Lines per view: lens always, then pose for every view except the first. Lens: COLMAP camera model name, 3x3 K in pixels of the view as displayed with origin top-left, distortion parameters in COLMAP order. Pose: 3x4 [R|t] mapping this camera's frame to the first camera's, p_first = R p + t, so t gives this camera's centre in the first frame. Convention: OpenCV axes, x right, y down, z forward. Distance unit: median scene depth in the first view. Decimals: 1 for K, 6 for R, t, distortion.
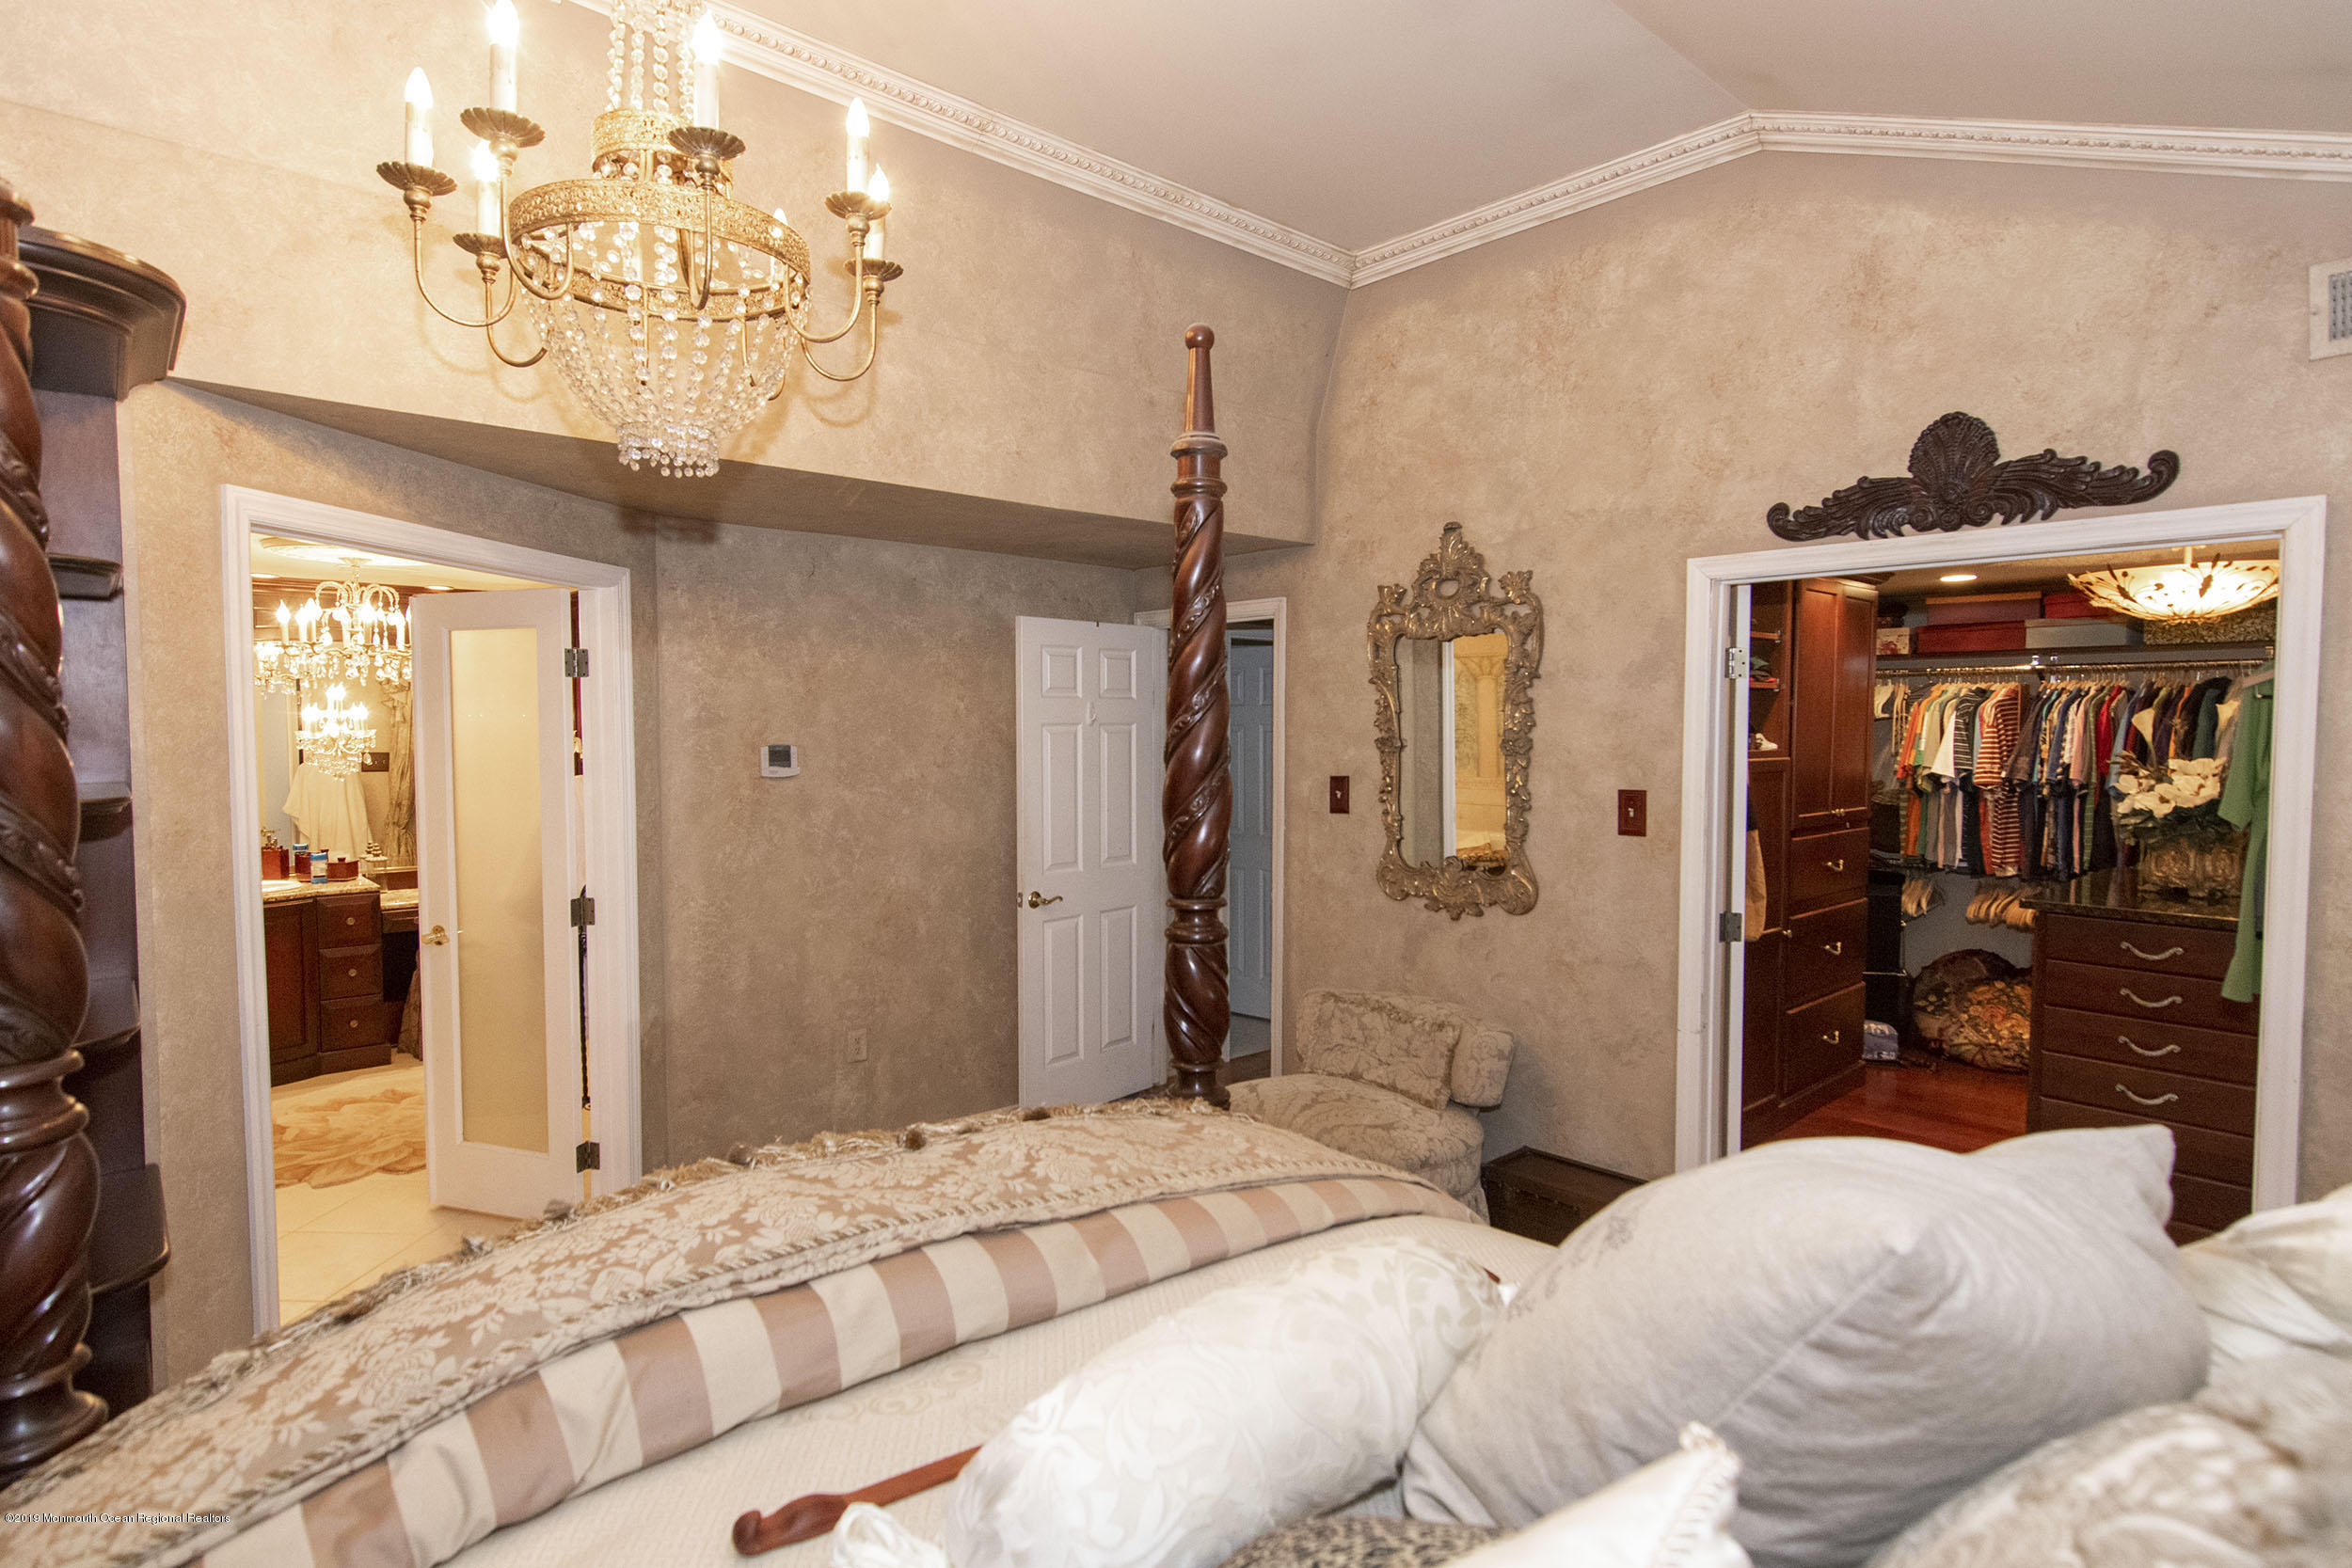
lens RADIAL K [[1189.5, 0, 1178.1], [0, 1189.5, 781.3], [0, 0, 1]] dist [-0.001227, 0.000888]
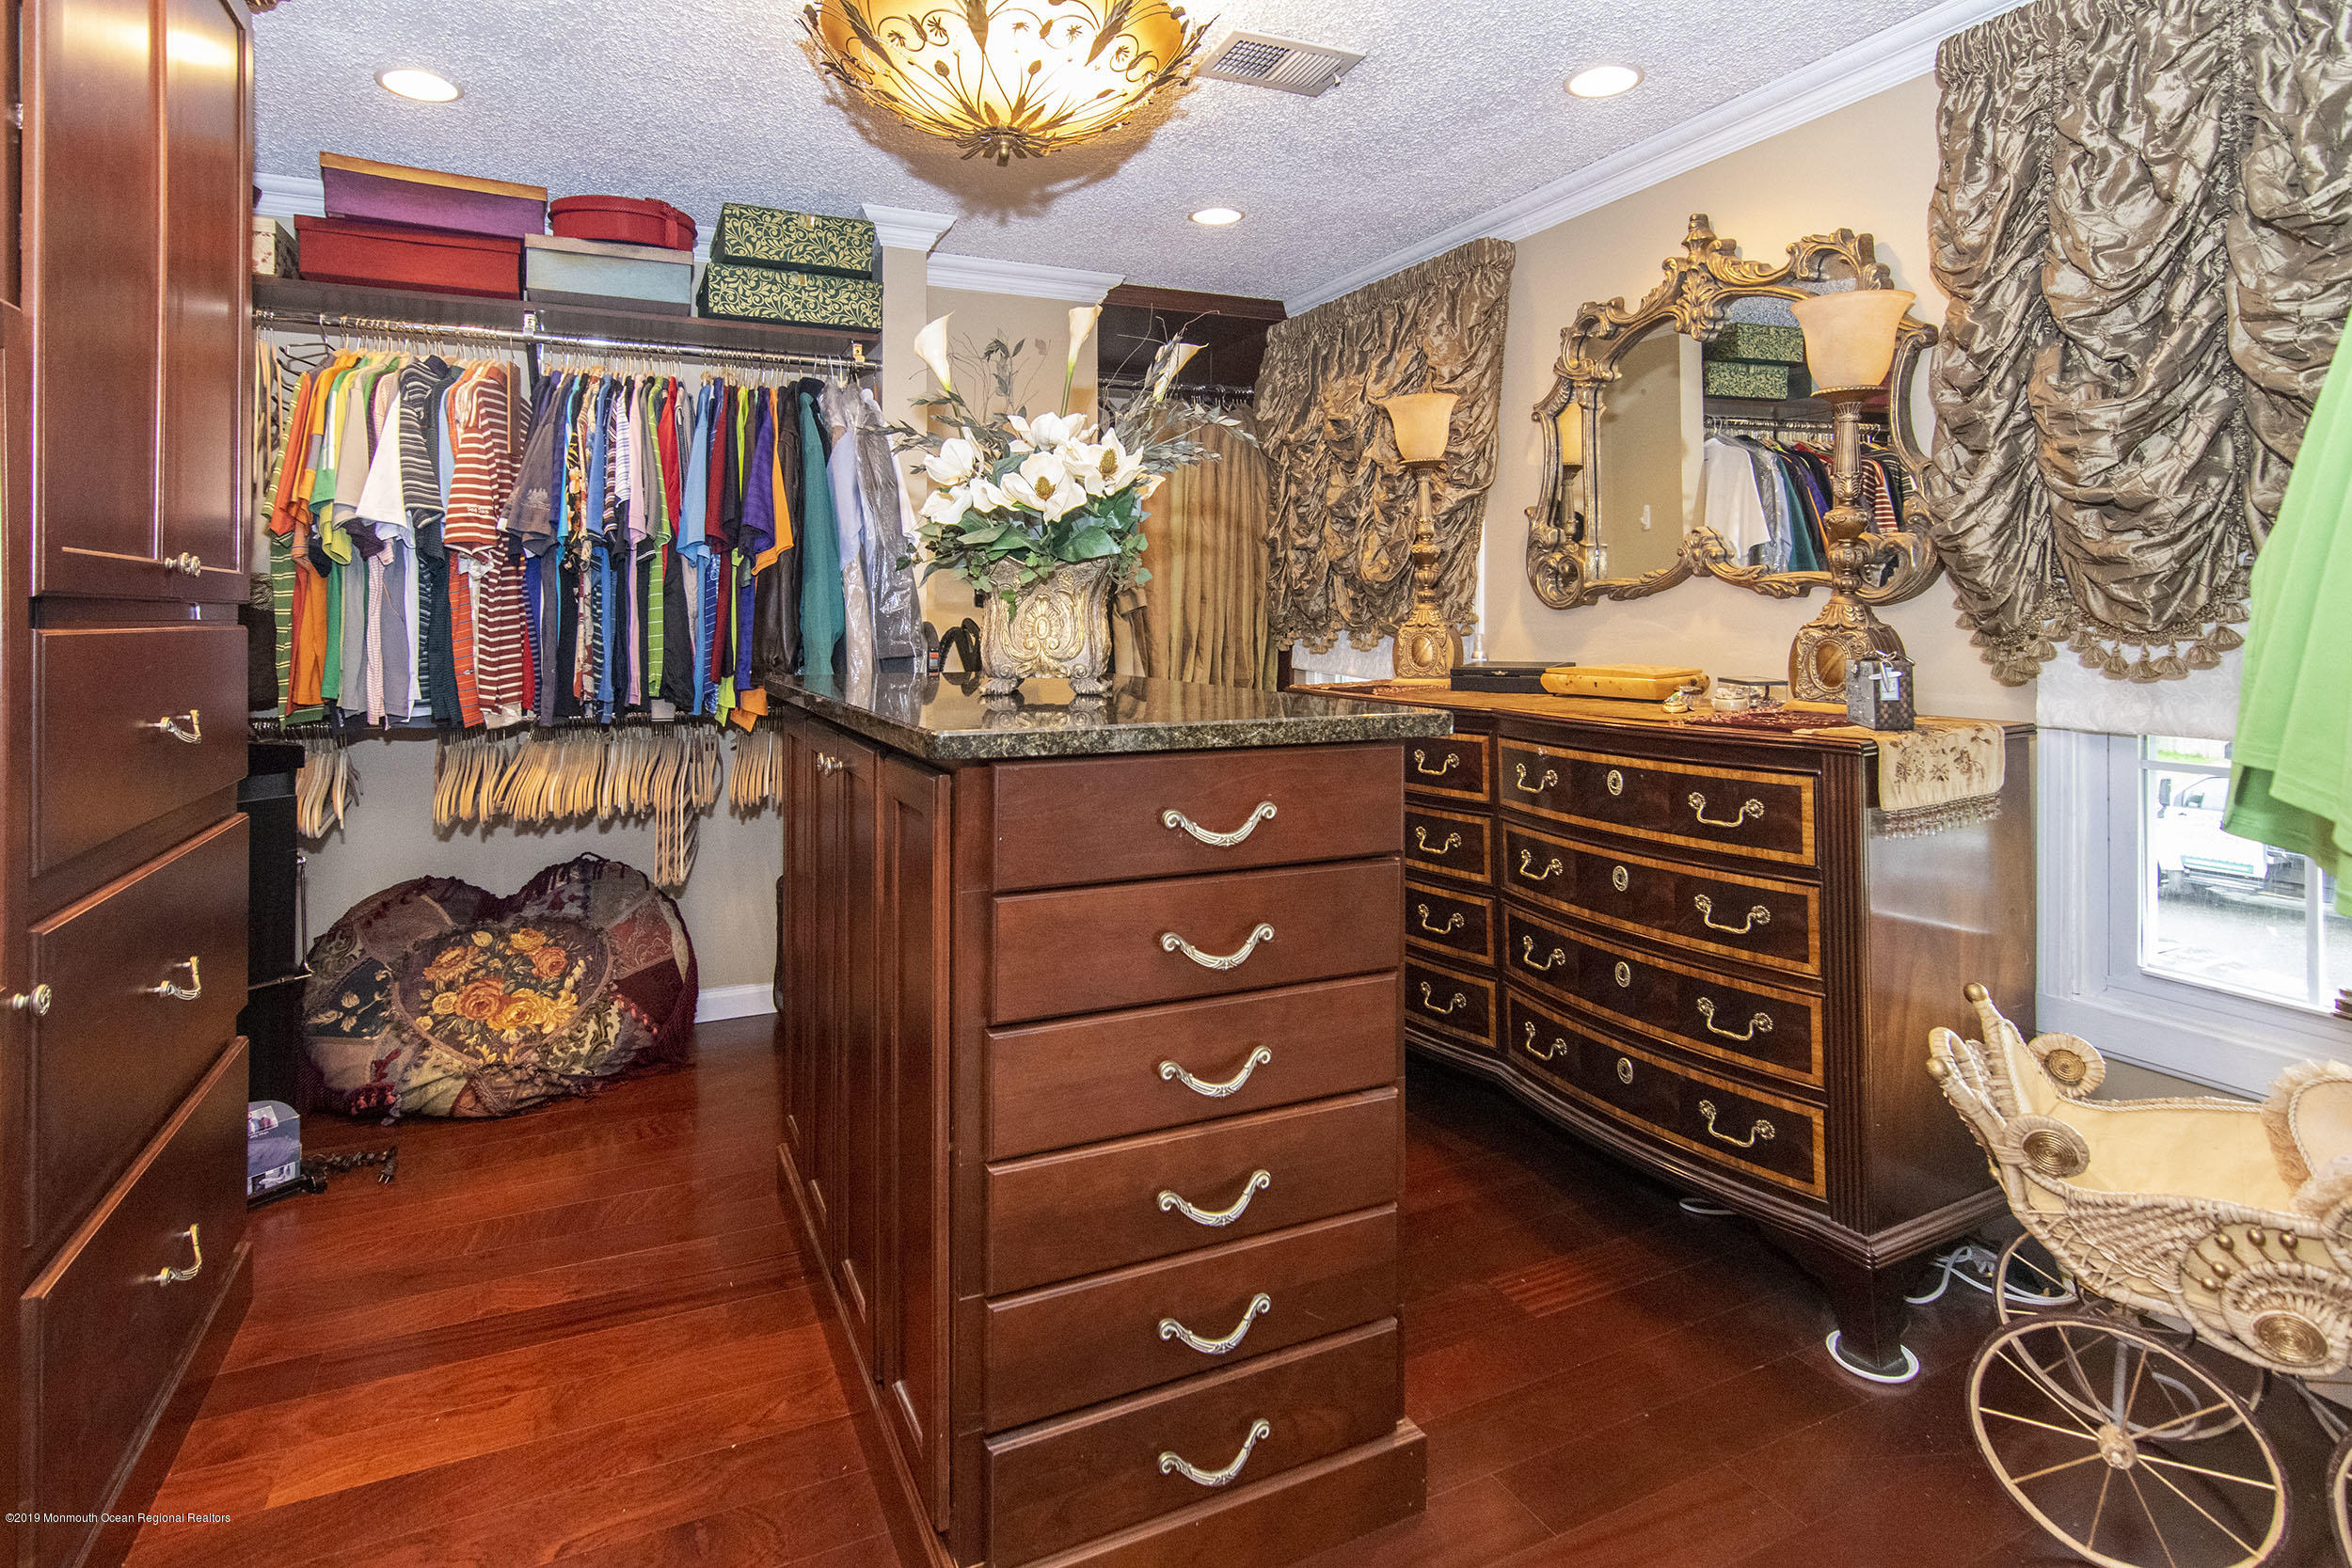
lens RADIAL K [[1189.5, 0, 1158.7], [0, 1189.5, 612.9], [0, 0, 1]] dist [-0.001227, 0.000888]
pose [[0.277875, 0.007155, 0.960590, 0.279324], [0.039694, 0.999033, -0.018923, 0.051667], [-0.959797, 0.043388, 0.277323, 0.579239]]
